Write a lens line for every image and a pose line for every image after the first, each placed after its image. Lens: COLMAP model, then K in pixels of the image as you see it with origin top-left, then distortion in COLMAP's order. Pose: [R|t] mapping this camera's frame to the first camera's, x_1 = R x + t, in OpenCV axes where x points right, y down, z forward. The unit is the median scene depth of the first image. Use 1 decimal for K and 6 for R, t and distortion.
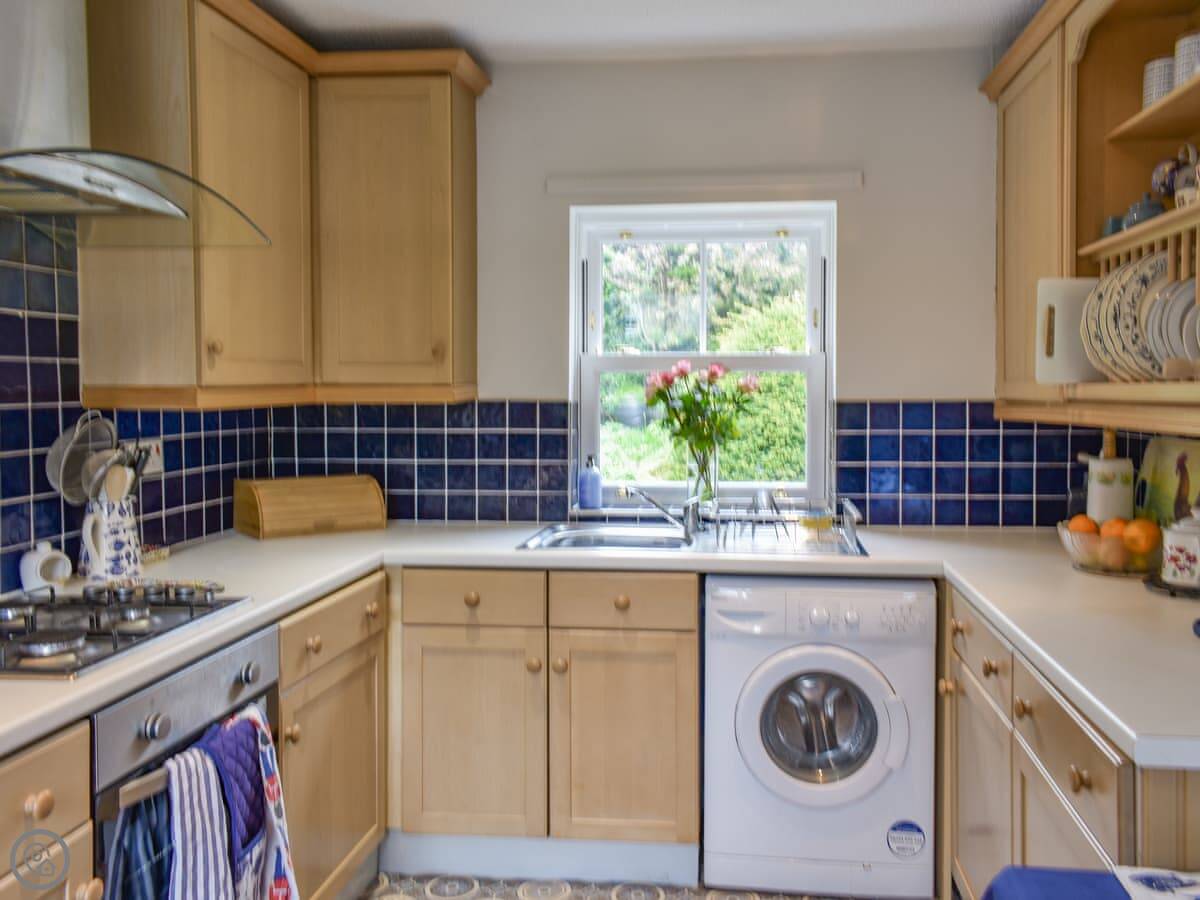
lens RADIAL K [[1066.3, 0, 647.0], [0, 1066.3, 449.7], [0, 0, 1]] dist [0.029126, 0.019046]
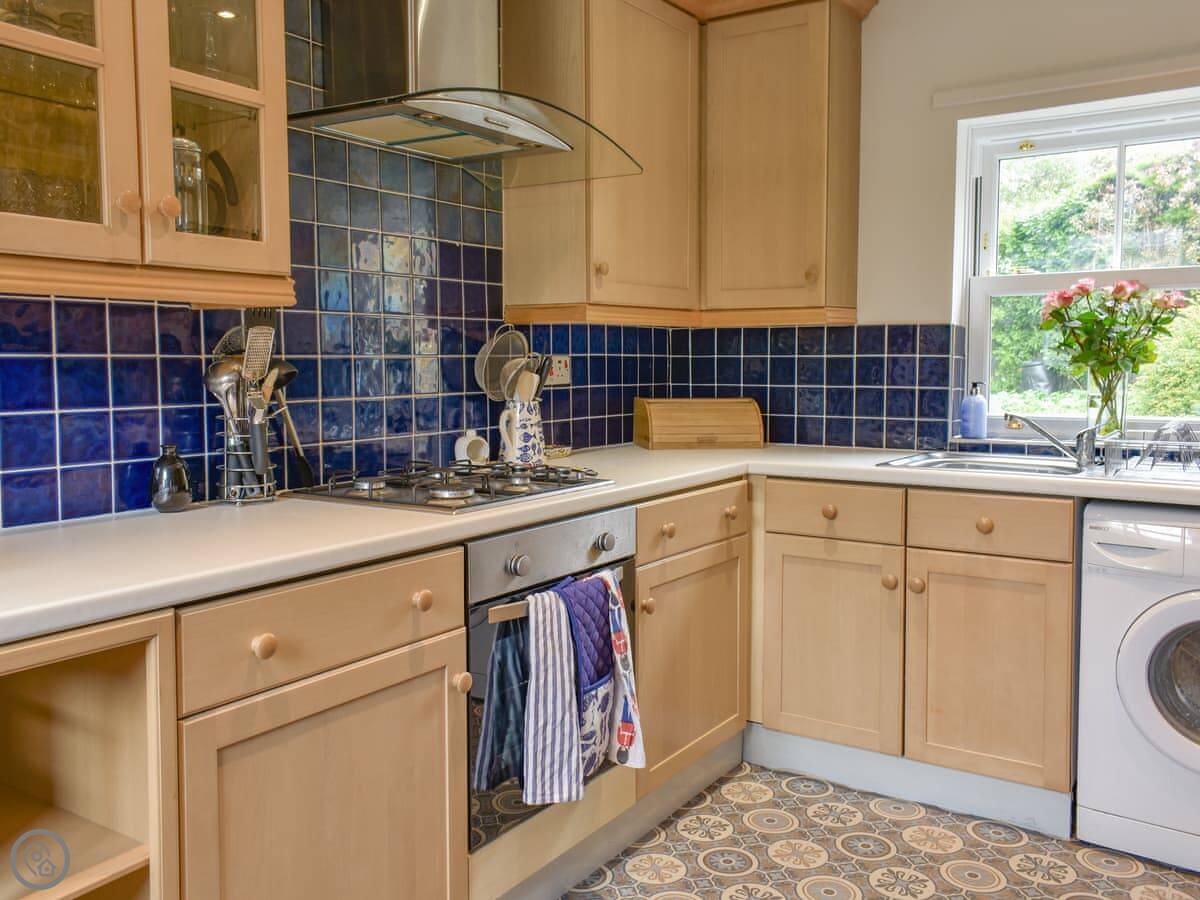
lens RADIAL K [[1042.1, 0, 573.0], [0, 1042.1, 450.9], [0, 0, 1]] dist [0.024848, 0.013201]
pose [[0.878389, 0.039155, -0.476340, 0.096530], [-0.026445, 0.999093, 0.033360, 0.054856], [0.477214, -0.016706, 0.878628, -0.002288]]
